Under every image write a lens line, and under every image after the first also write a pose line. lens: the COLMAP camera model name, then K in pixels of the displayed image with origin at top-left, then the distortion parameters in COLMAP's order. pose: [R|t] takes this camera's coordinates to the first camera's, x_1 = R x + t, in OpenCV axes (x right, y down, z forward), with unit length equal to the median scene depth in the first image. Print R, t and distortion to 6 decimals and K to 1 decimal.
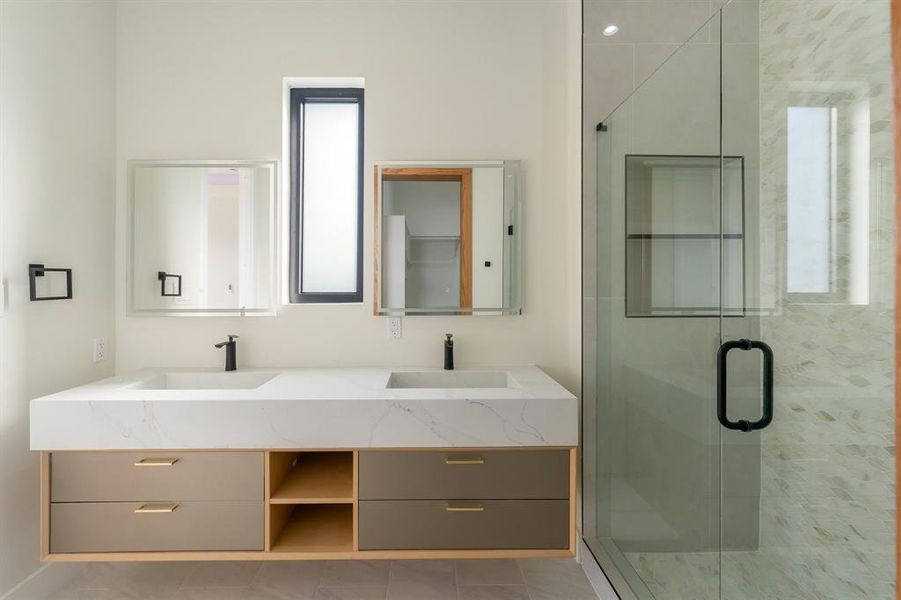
lens RADIAL K [[374.6, 0, 448.5], [0, 374.6, 291.9], [0, 0, 1]] dist [0.010643, 0.000028]
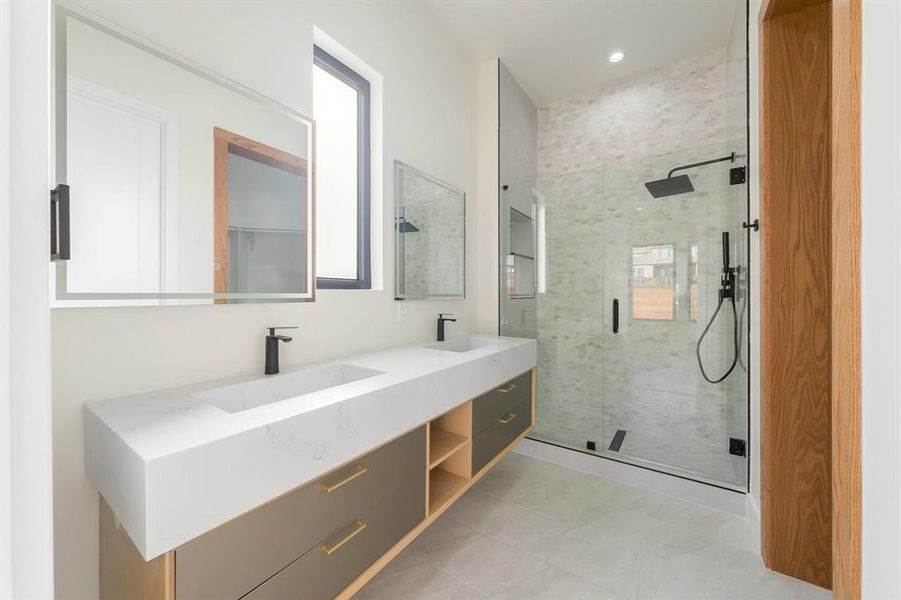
lens RADIAL K [[330.0, 0, 450.1], [0, 330.0, 294.6], [0, 0, 1]] dist [0.001468, 0.000034]
pose [[0.585720, -0.000842, 0.810513, -0.912957], [-0.003595, 0.999987, 0.003637, 0.042714], [-0.810505, -0.005044, 0.585709, 0.306522]]
